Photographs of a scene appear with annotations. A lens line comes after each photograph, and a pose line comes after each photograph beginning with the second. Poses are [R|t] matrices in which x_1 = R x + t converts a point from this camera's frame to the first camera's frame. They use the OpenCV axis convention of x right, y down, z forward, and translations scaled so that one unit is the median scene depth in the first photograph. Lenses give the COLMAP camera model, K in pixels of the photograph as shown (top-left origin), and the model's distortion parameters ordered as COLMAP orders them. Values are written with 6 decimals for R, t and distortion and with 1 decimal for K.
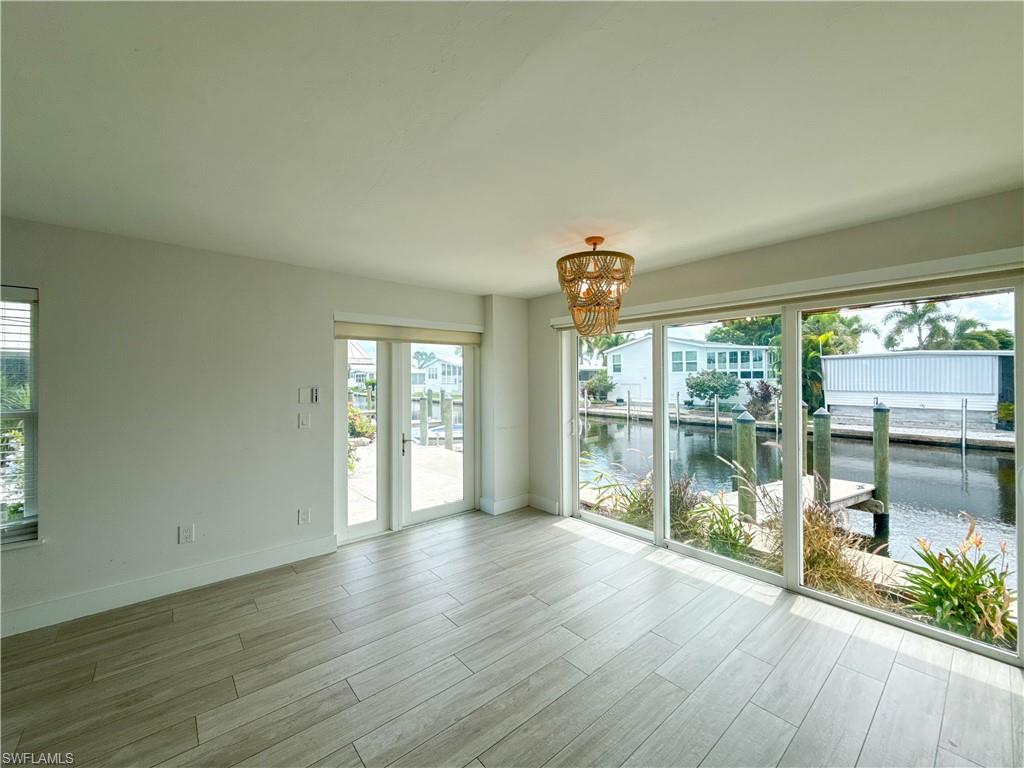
lens RADIAL K [[419.5, 0, 539.9], [0, 419.5, 379.2], [0, 0, 1]] dist [0.002010, 0.000473]
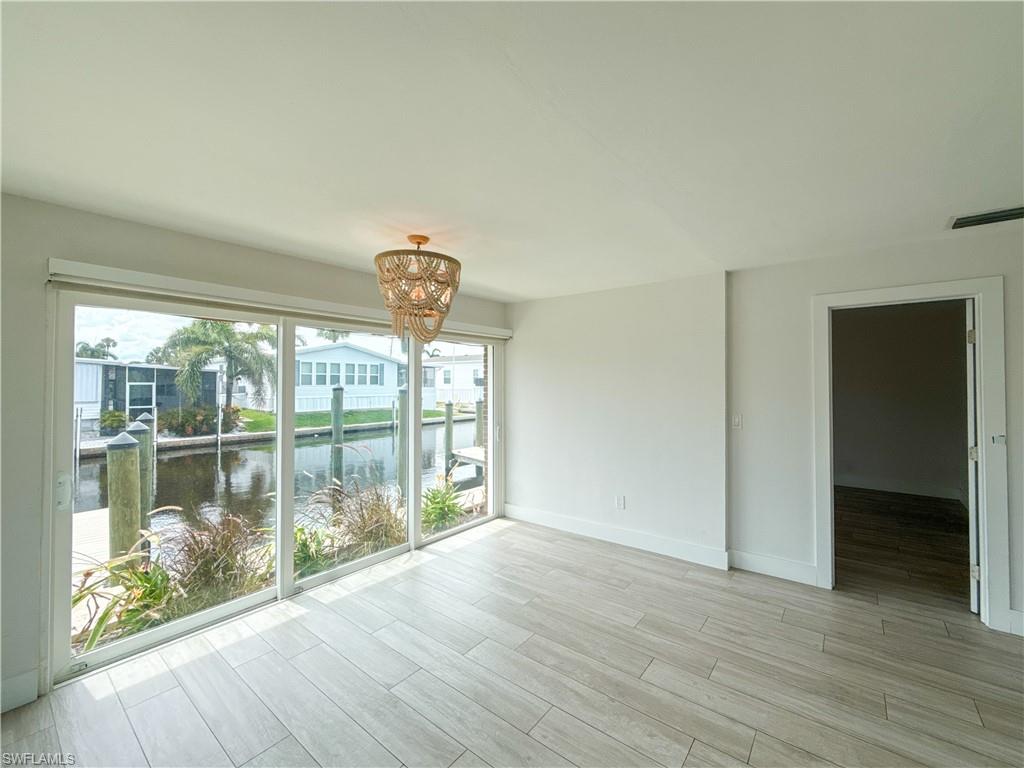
lens RADIAL K [[419.5, 0, 539.9], [0, 419.5, 379.2], [0, 0, 1]] dist [0.002010, 0.000473]
pose [[-0.191238, 0.015004, 0.981429, -0.482979], [0.003127, 0.999887, -0.014677, -0.005328], [-0.981539, 0.000262, -0.191263, 0.539967]]
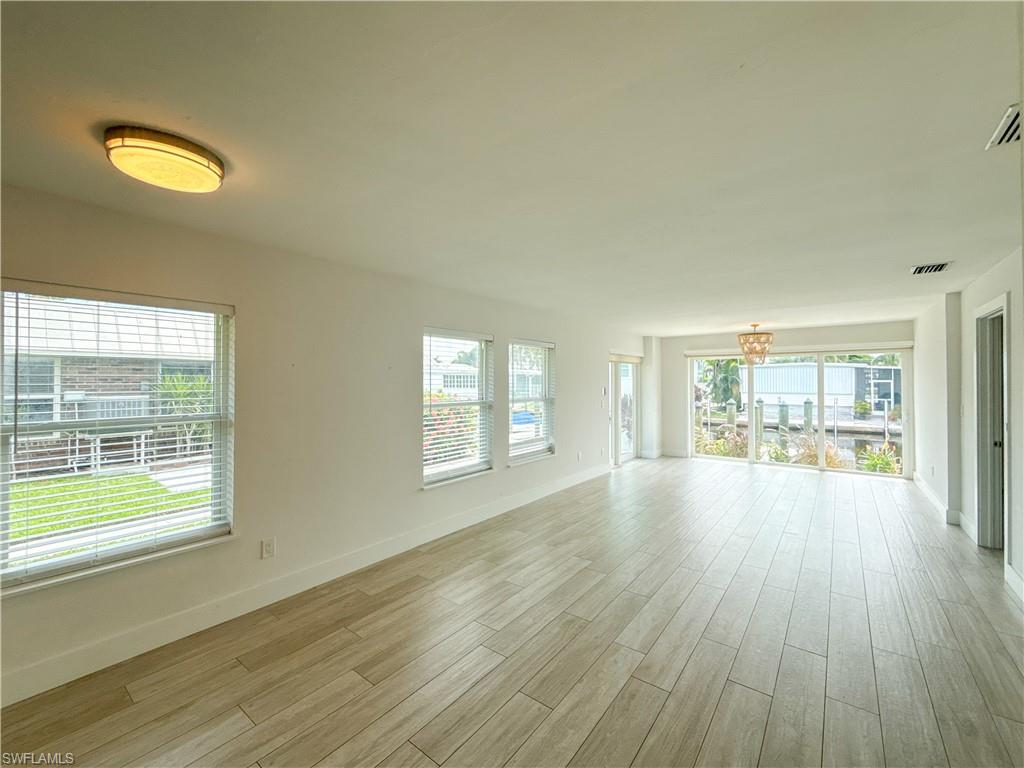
lens RADIAL K [[419.5, 0, 539.9], [0, 419.5, 379.2], [0, 0, 1]] dist [0.002010, 0.000473]
pose [[0.978643, 0.003884, 0.205531, -0.924499], [-0.001949, 0.999952, -0.009617, 0.000423], [-0.205558, 0.009011, 0.978603, -0.646520]]
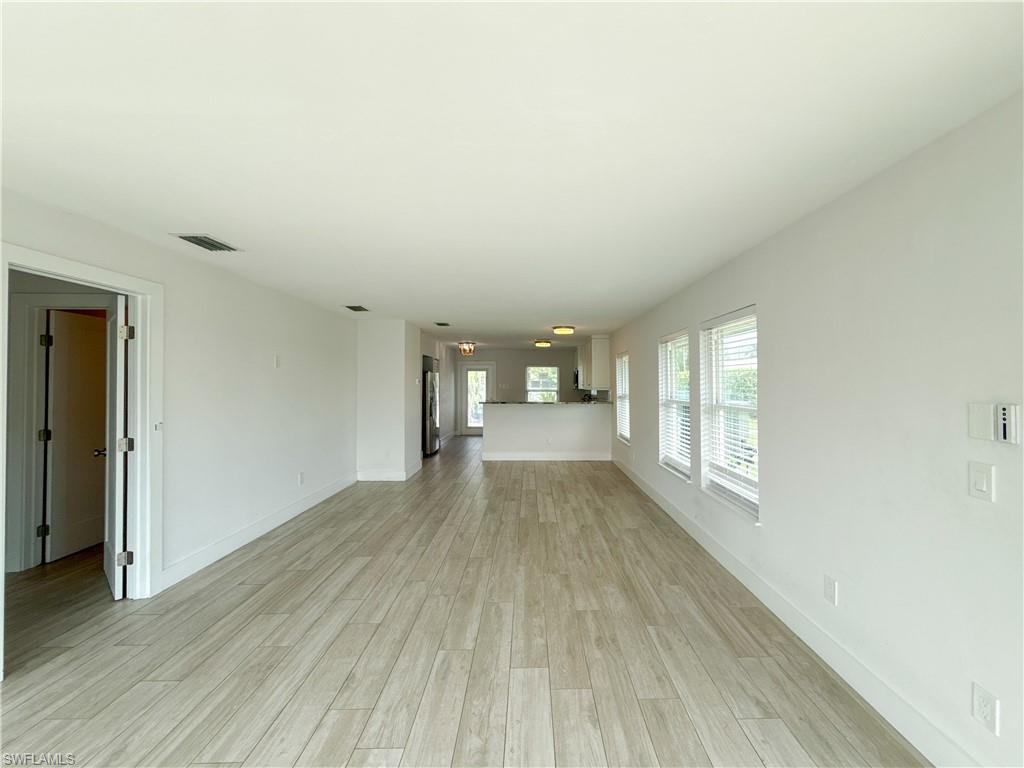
lens RADIAL K [[419.5, 0, 539.9], [0, 419.5, 379.2], [0, 0, 1]] dist [0.002010, 0.000473]
pose [[-0.656347, -0.005275, -0.754441, 0.034856], [0.000401, 0.999973, -0.007340, 0.000820], [0.754459, -0.005121, -0.656327, 0.686644]]
